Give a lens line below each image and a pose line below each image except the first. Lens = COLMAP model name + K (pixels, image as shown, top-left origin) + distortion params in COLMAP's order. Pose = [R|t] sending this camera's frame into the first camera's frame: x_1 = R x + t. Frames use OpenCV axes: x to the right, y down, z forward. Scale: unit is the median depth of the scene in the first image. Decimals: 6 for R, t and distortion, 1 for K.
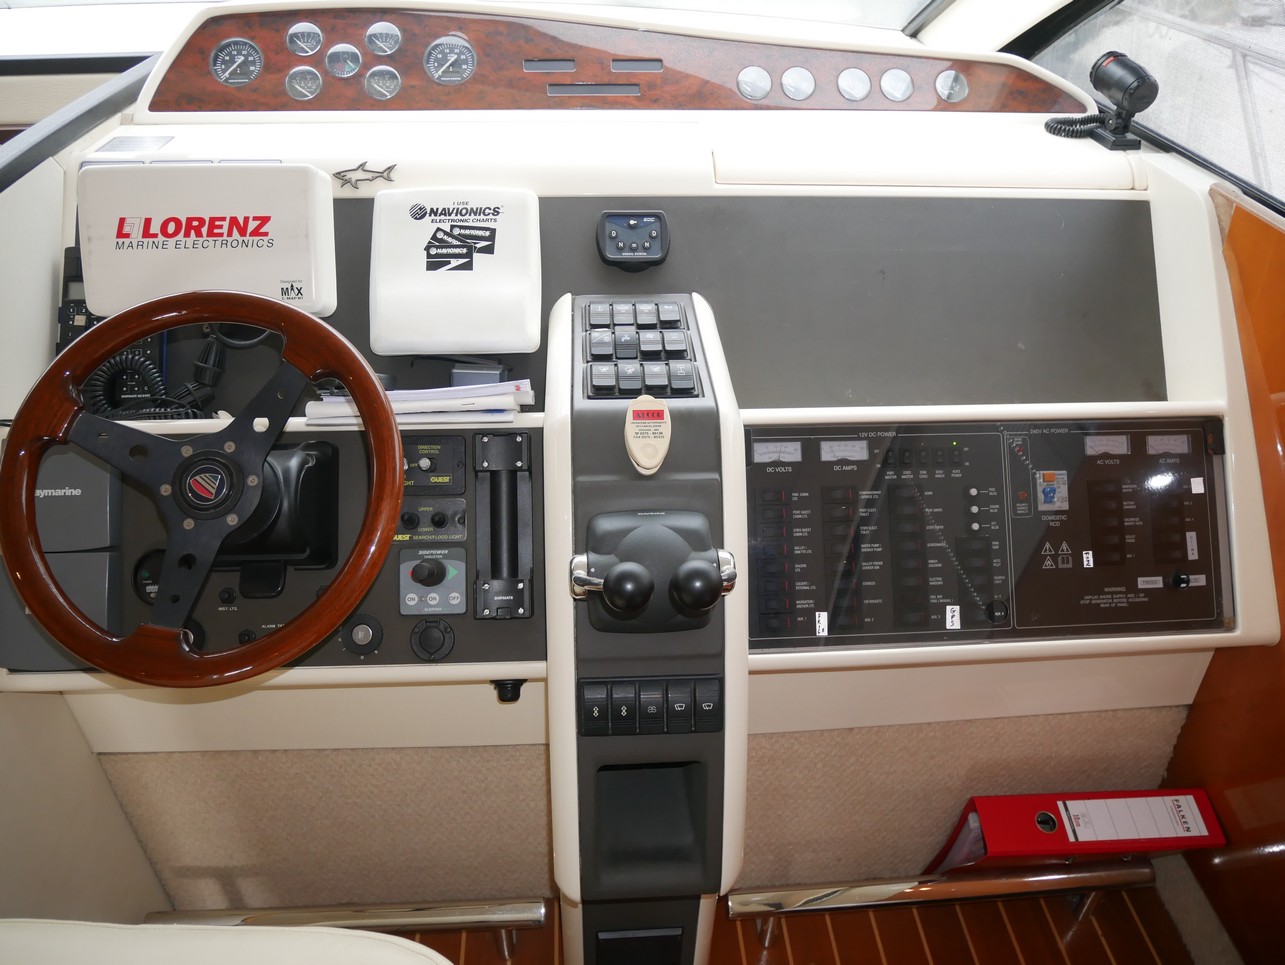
lens RADIAL K [[924.9, 0, 642.5], [0, 924.9, 482.5], [0, 0, 1]] dist [-0.076484, 0.033125]
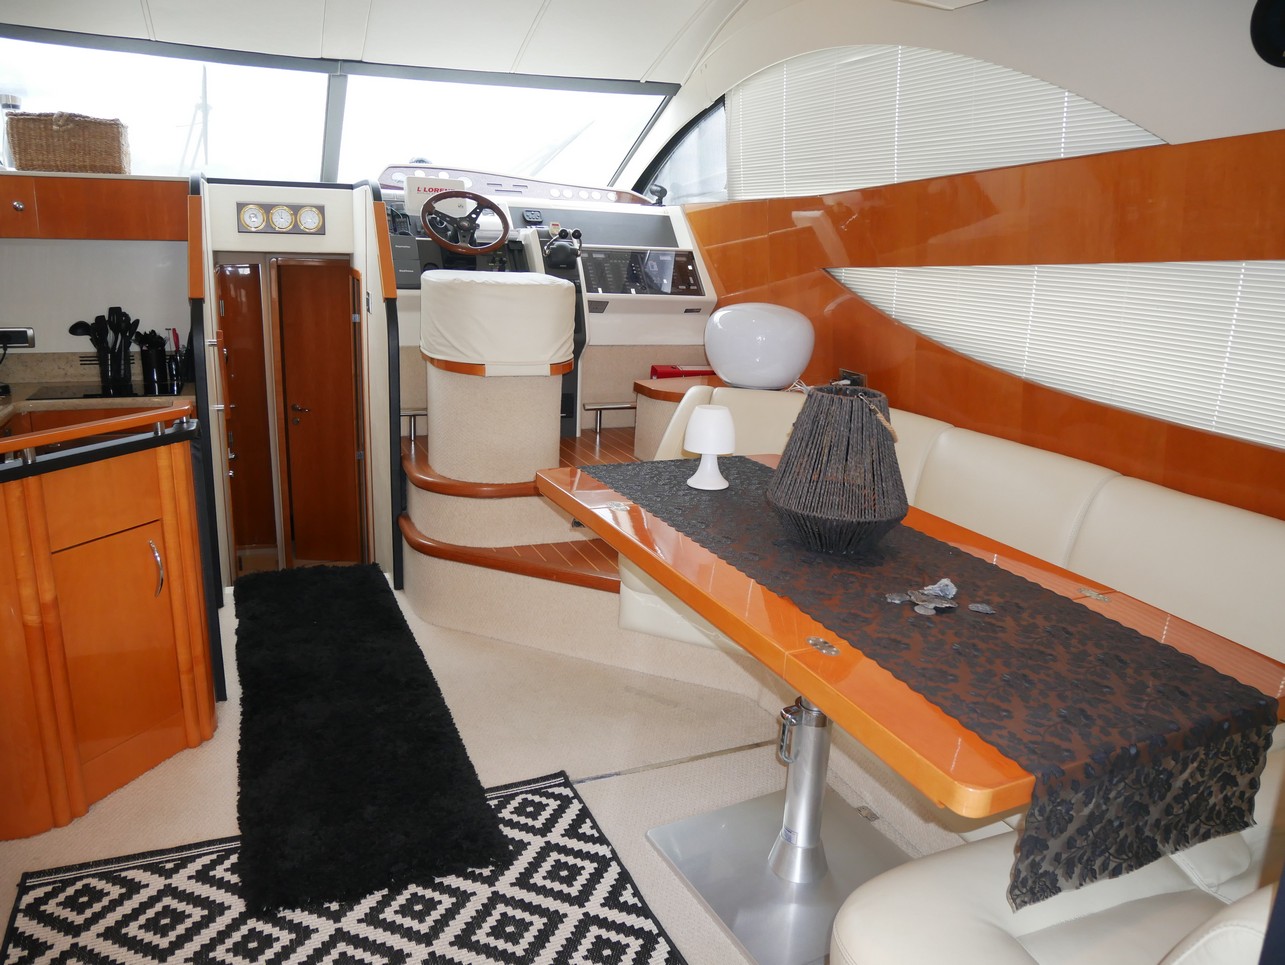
lens RADIAL K [[924.9, 0, 642.5], [0, 924.9, 482.5], [0, 0, 1]] dist [-0.076484, 0.033125]
pose [[0.944030, -0.064207, 0.323551, -0.968128], [0.175632, 0.928114, -0.328265, 2.275370], [-0.279216, 0.366718, 0.887444, -2.241349]]
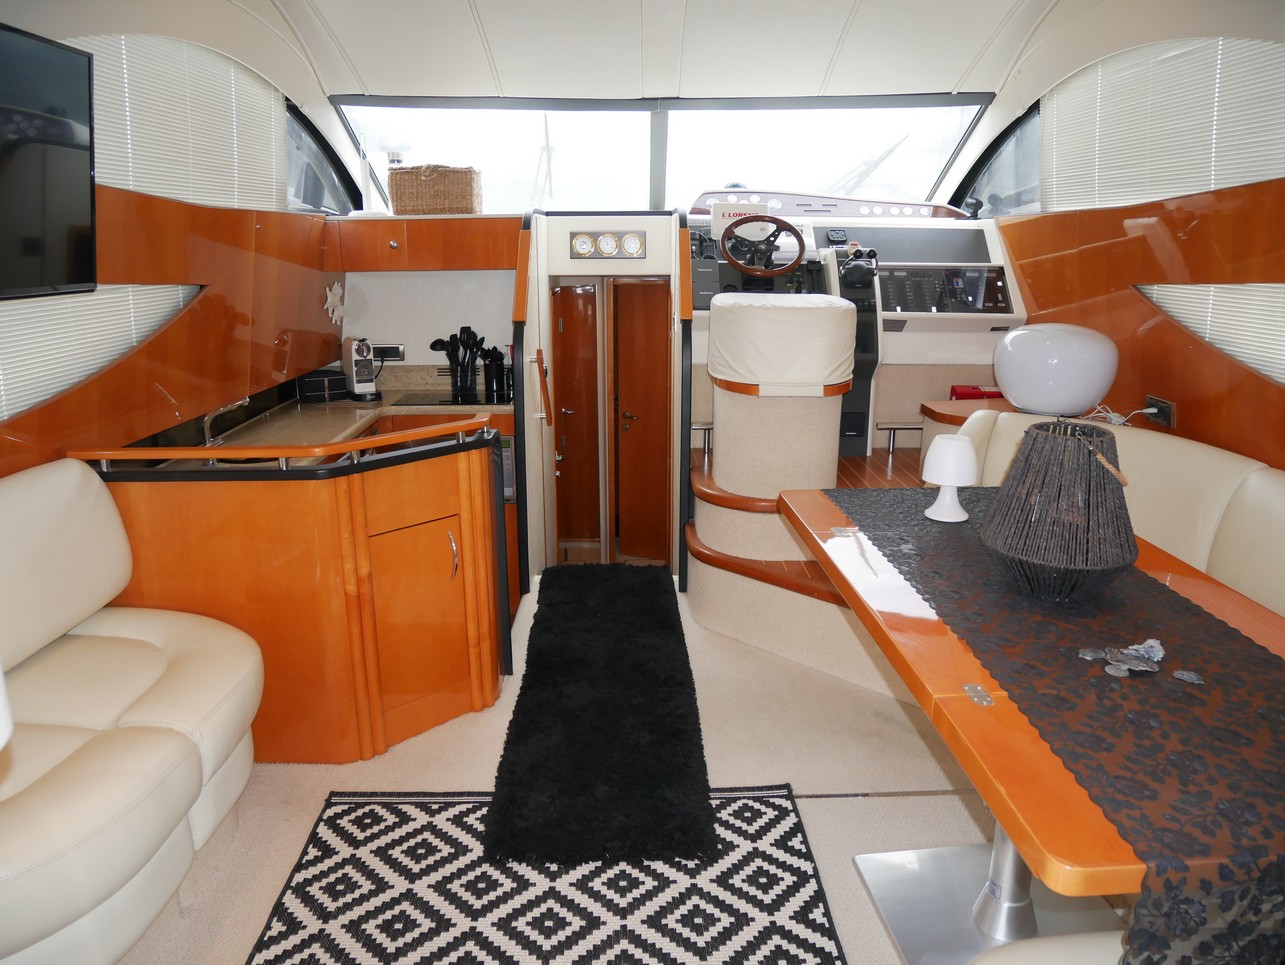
lens RADIAL K [[924.9, 0, 642.5], [0, 924.9, 482.5], [0, 0, 1]] dist [-0.076484, 0.033125]
pose [[0.998600, -0.007292, -0.052390, -0.689839], [-0.012442, 0.930278, -0.366643, 2.306019], [0.051411, 0.366782, 0.928885, -2.386387]]
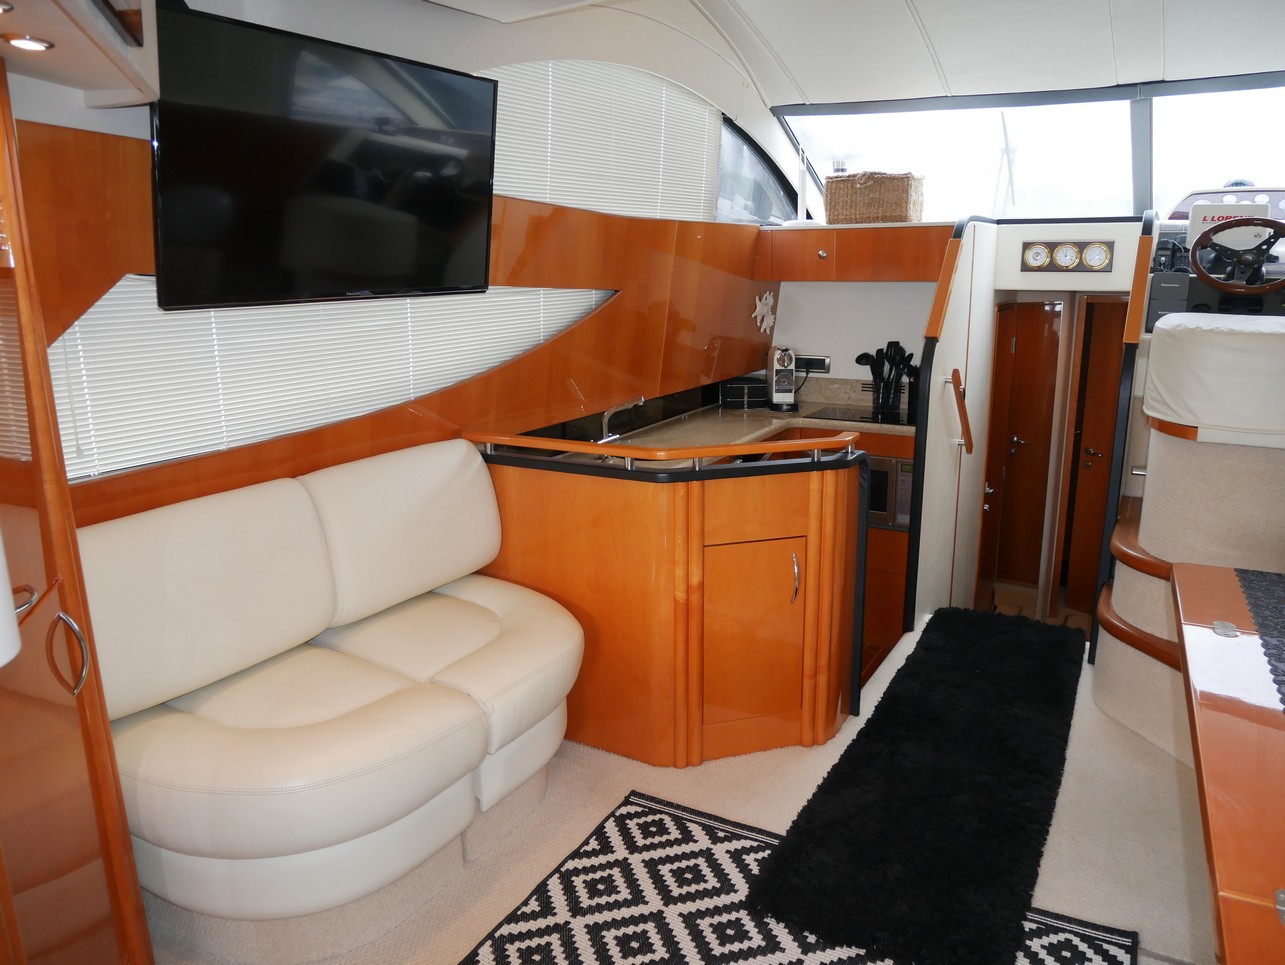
lens RADIAL K [[924.9, 0, 642.5], [0, 924.9, 482.5], [0, 0, 1]] dist [-0.076484, 0.033125]
pose [[0.832310, 0.100811, -0.545066, -0.361793], [-0.303732, 0.905506, -0.296320, 2.165133], [0.463688, 0.412184, 0.784282, -2.138786]]
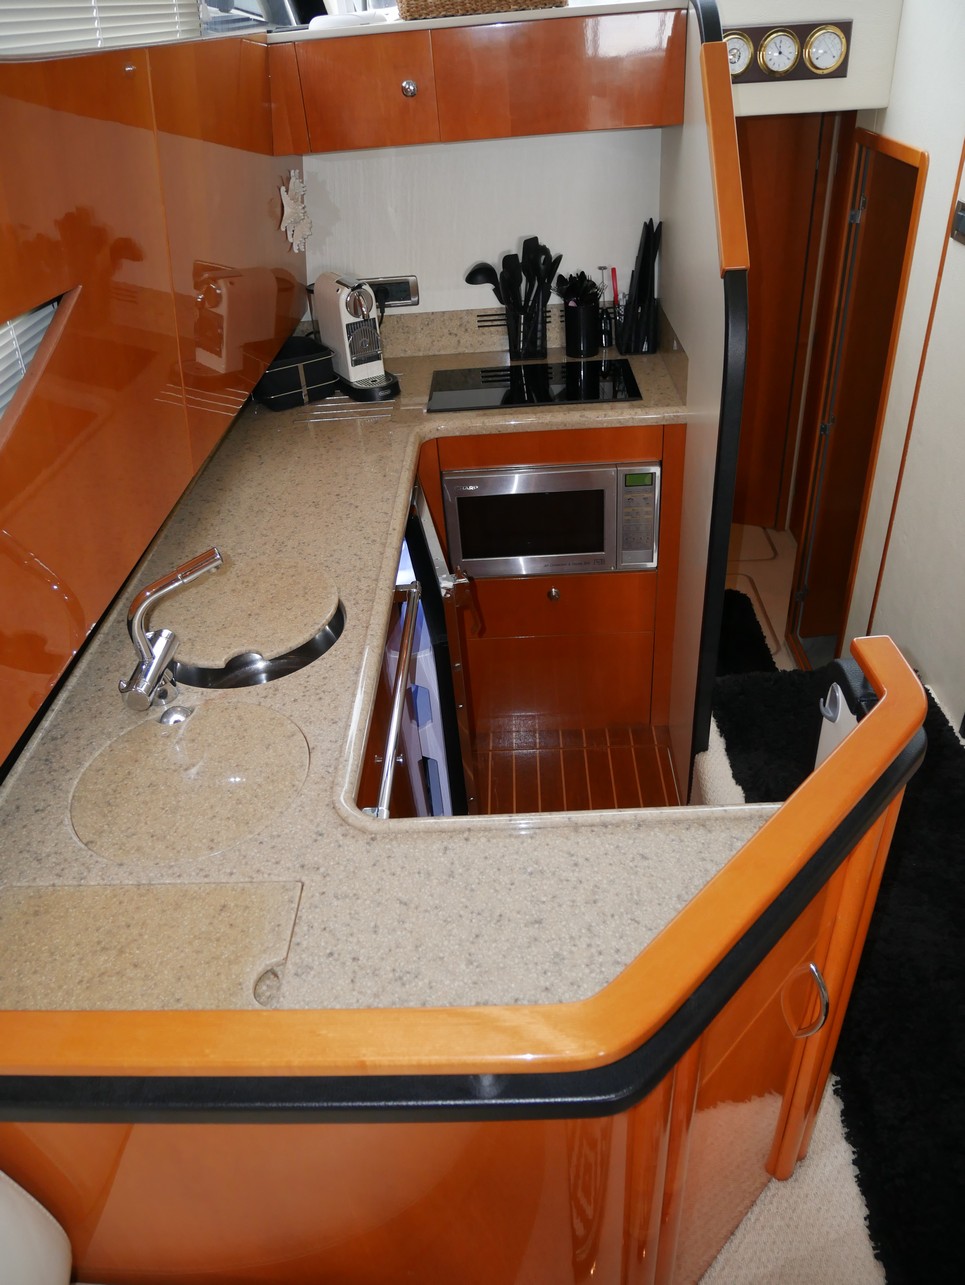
lens RADIAL K [[924.9, 0, 483.9], [0, 924.9, 637.9], [0, 0, 1]] dist [-0.076484, 0.033125]
pose [[0.992501, -0.024062, -0.119844, -1.649097], [0.022124, 0.999602, -0.017478, 1.059677], [0.120217, 0.014695, 0.992639, -0.948607]]
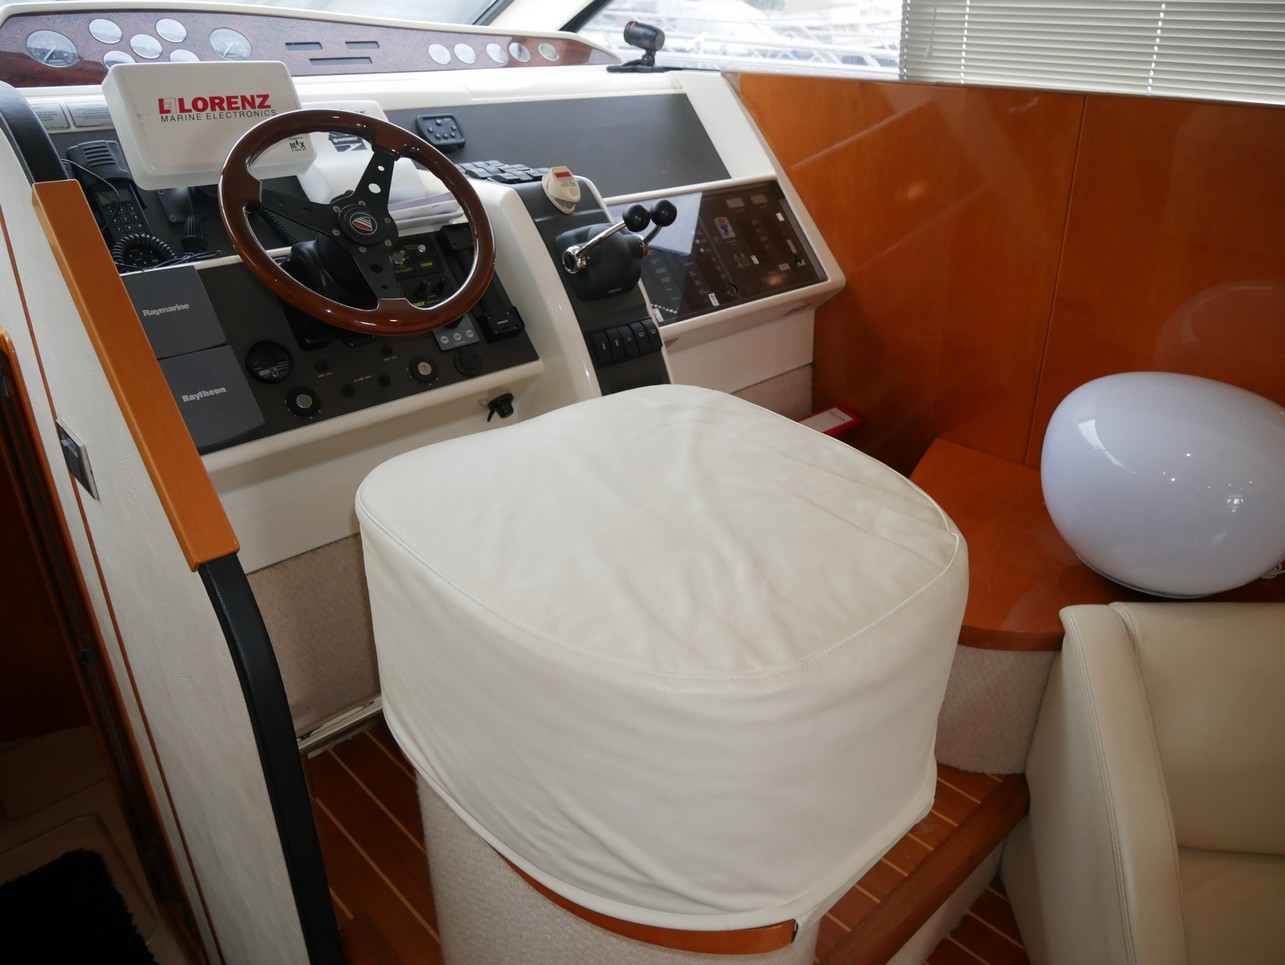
lens RADIAL K [[924.9, 0, 642.5], [0, 924.9, 482.5], [0, 0, 1]] dist [-0.076484, 0.033125]
pose [[0.765131, -0.299376, 0.570043, -0.893803], [0.382309, 0.923608, -0.028086, 0.487746], [-0.518088, 0.239422, 0.821135, -0.272720]]
